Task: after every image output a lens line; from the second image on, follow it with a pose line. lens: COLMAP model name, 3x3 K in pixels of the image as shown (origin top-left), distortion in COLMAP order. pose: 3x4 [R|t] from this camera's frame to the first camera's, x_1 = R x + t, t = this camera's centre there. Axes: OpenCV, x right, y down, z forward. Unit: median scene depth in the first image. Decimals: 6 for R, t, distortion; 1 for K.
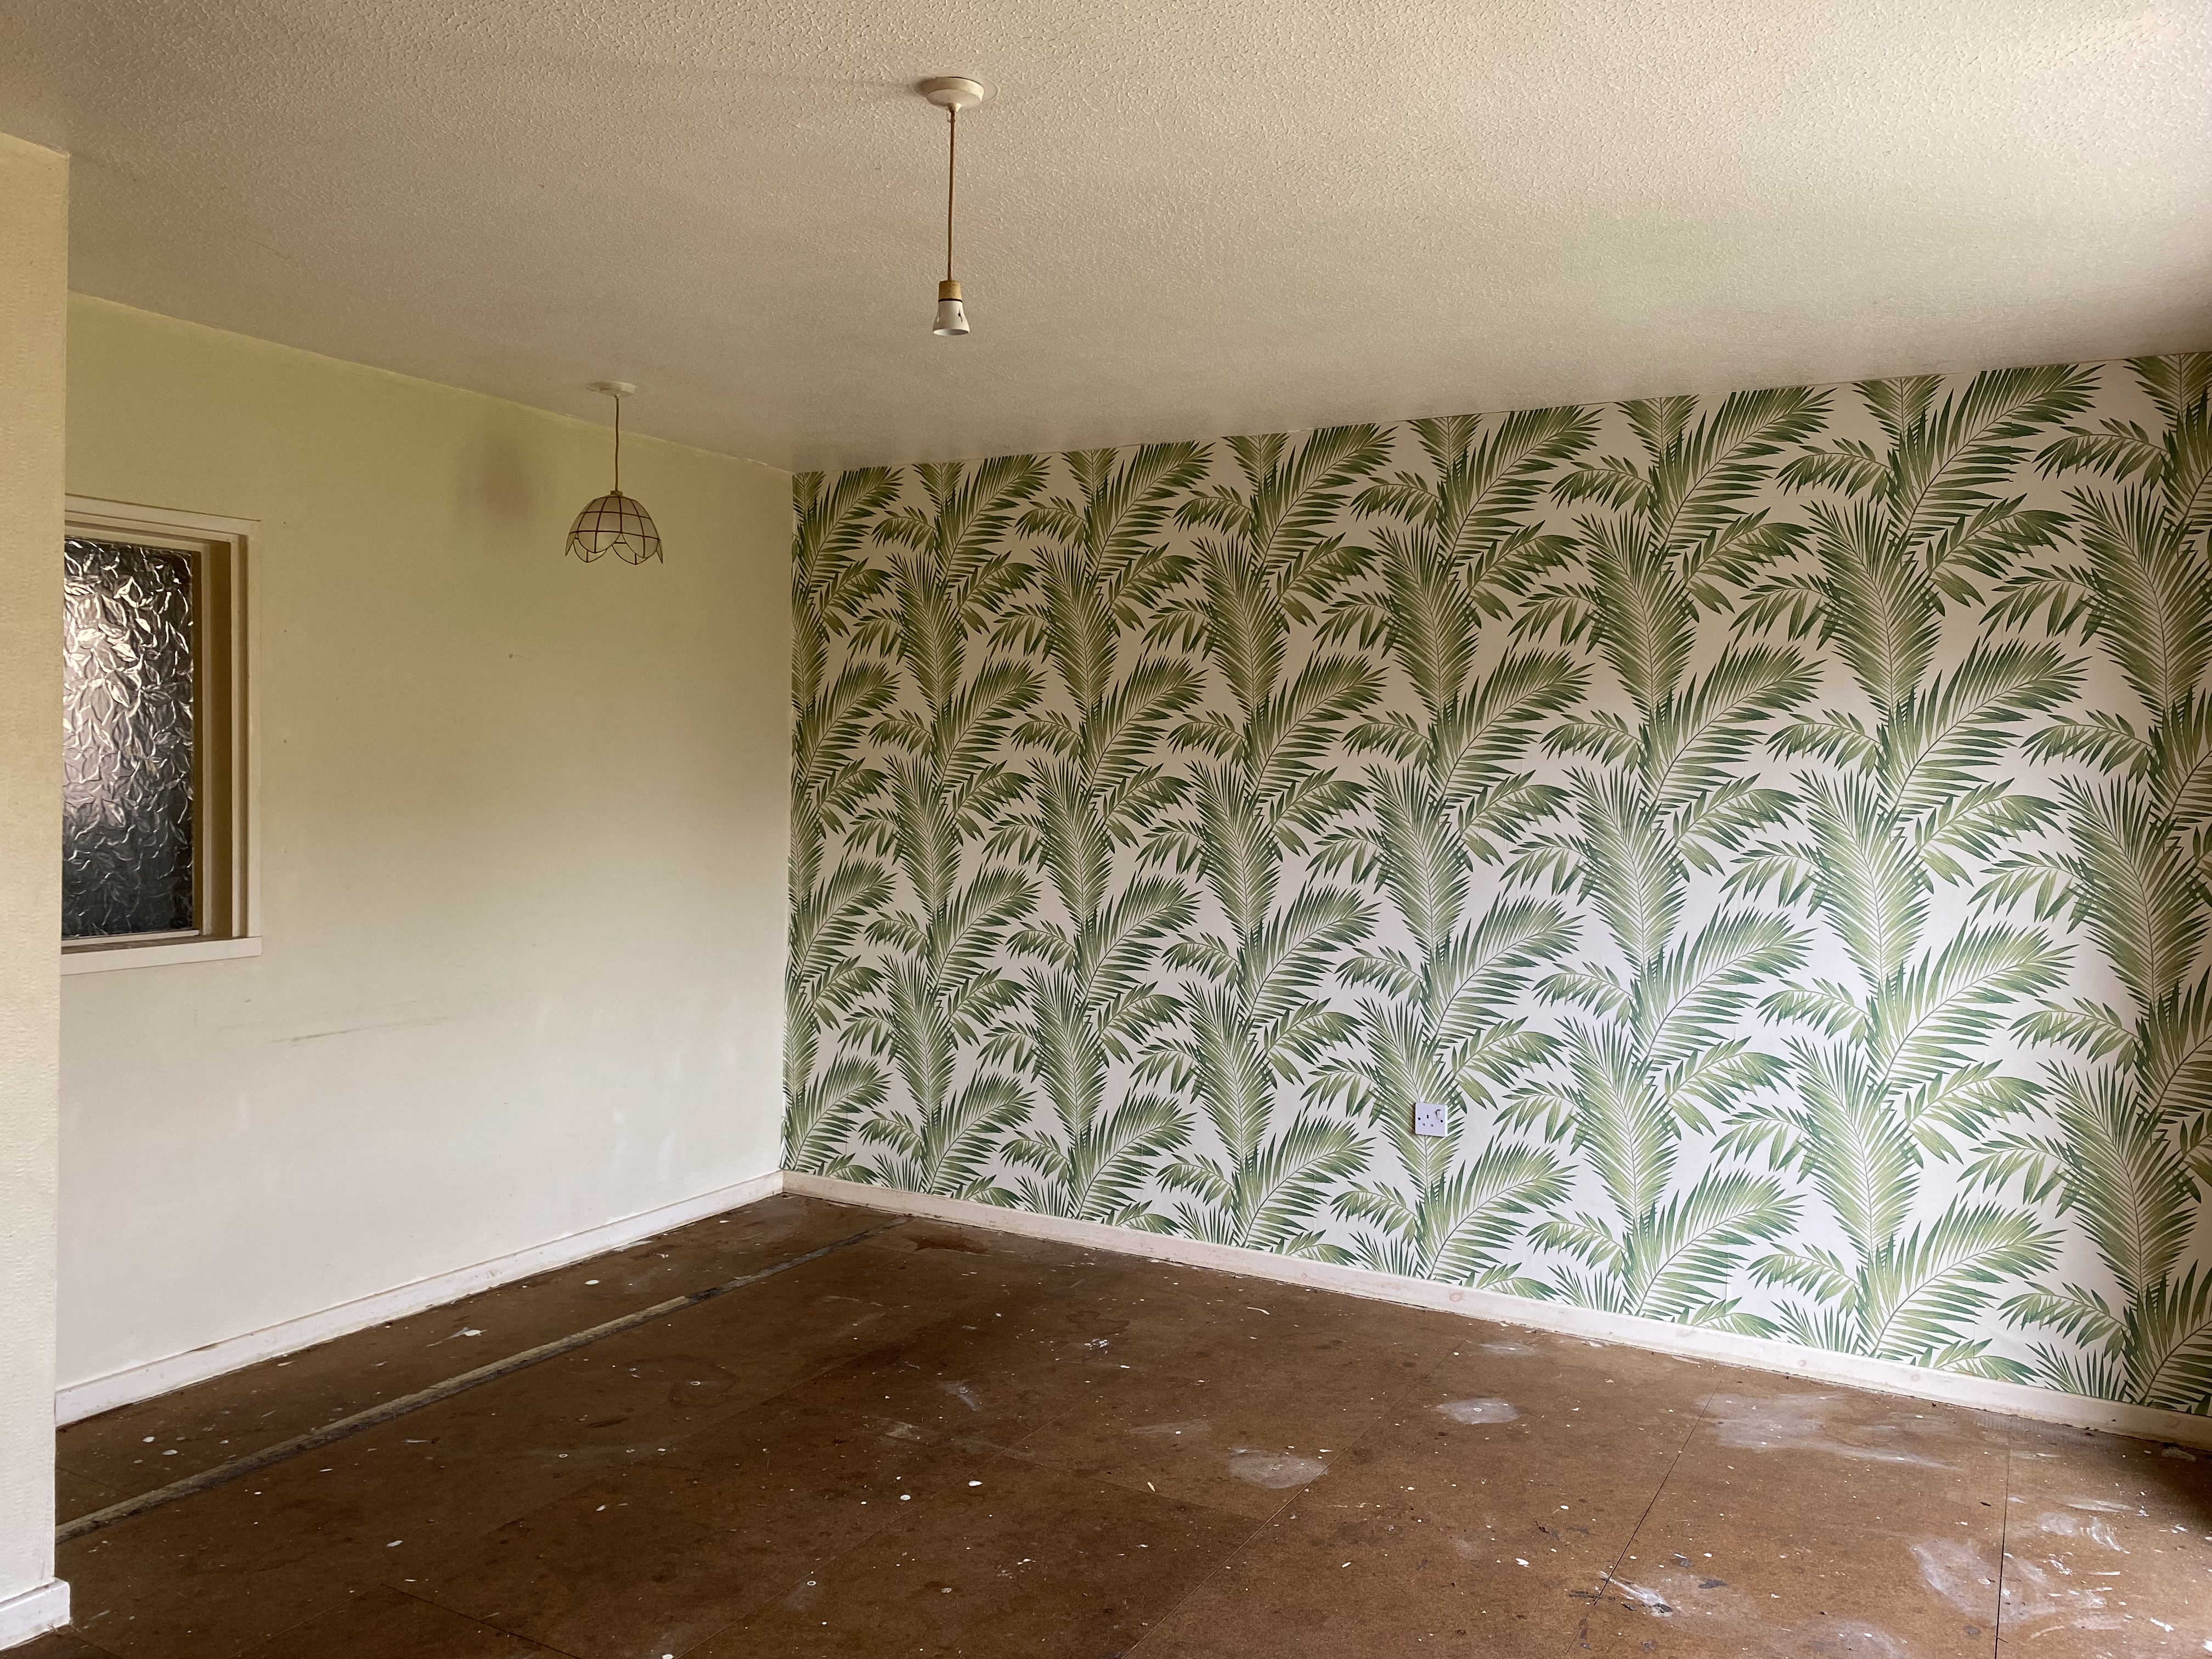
lens RADIAL K [[1316.1, 0, 1112.9], [0, 1316.1, 801.3], [0, 0, 1]] dist [0.010547, -0.009799]
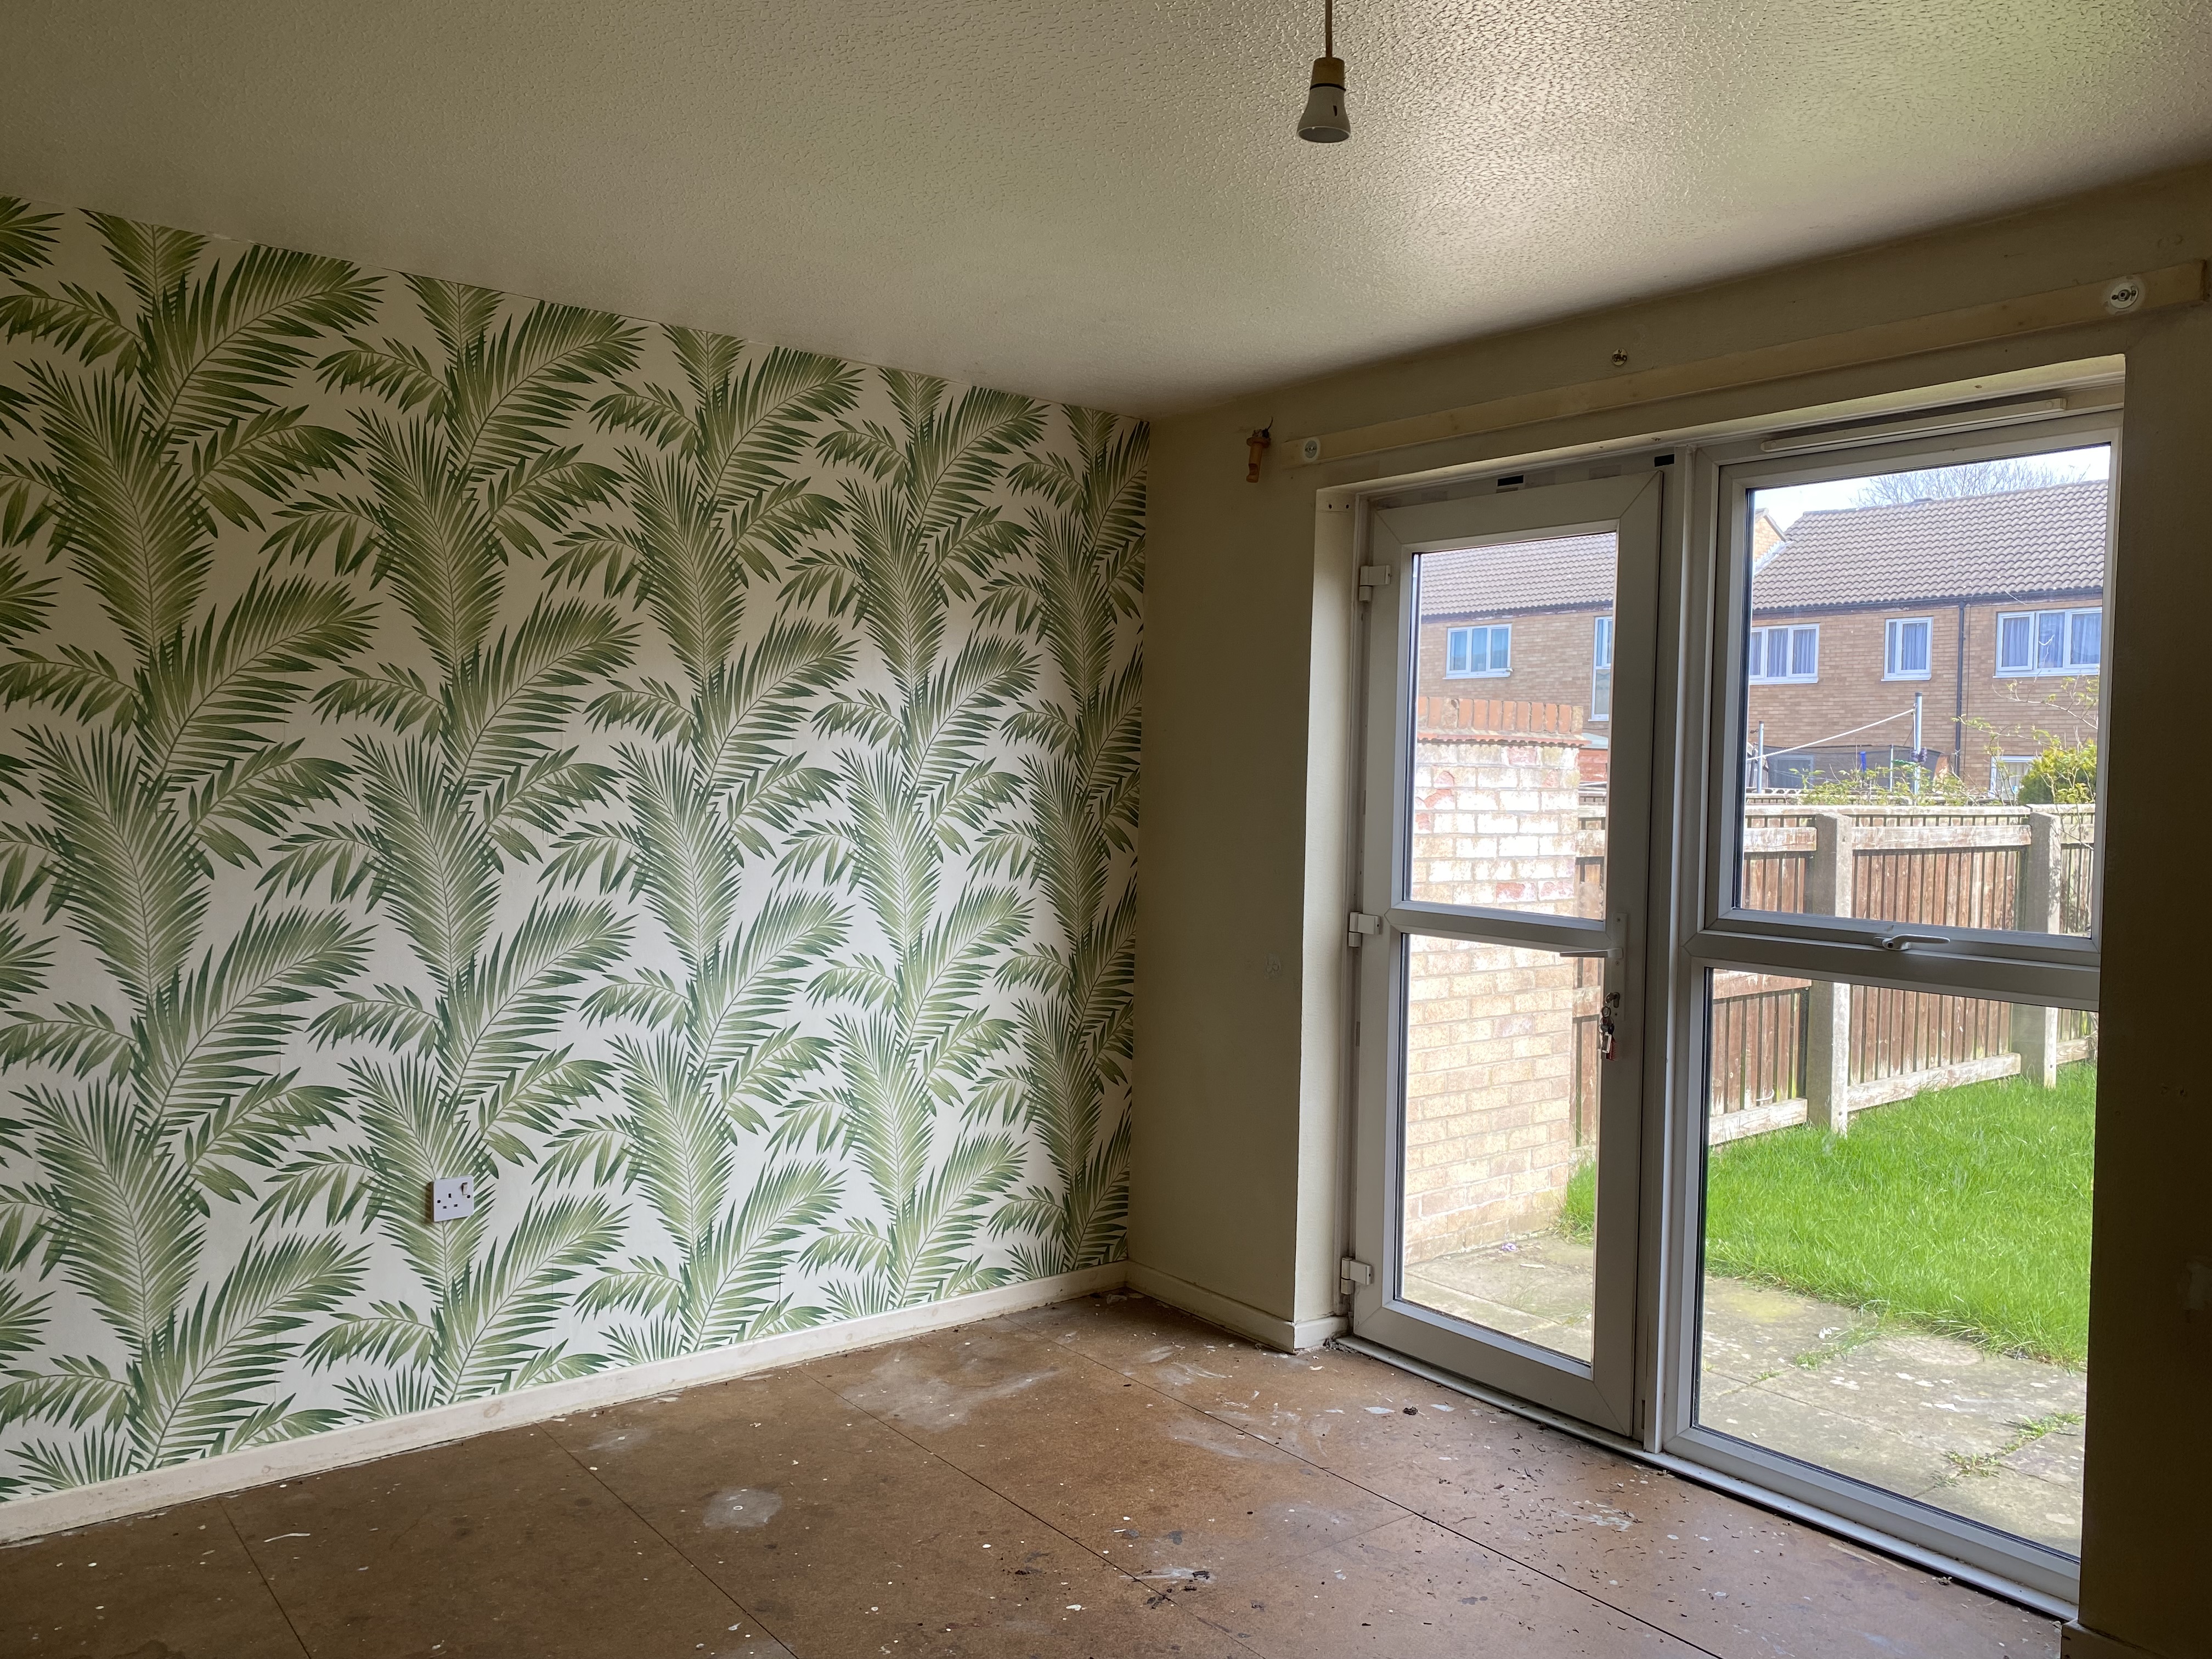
lens RADIAL K [[1685.9, 0, 1113.6], [0, 1685.9, 829.3], [0, 0, 1]] dist [0.057226, -0.059241]
pose [[0.454711, -0.042471, 0.889626, -0.528190], [0.008282, 0.999021, 0.043461, -0.016312], [-0.890601, -0.012394, 0.454617, 0.235460]]
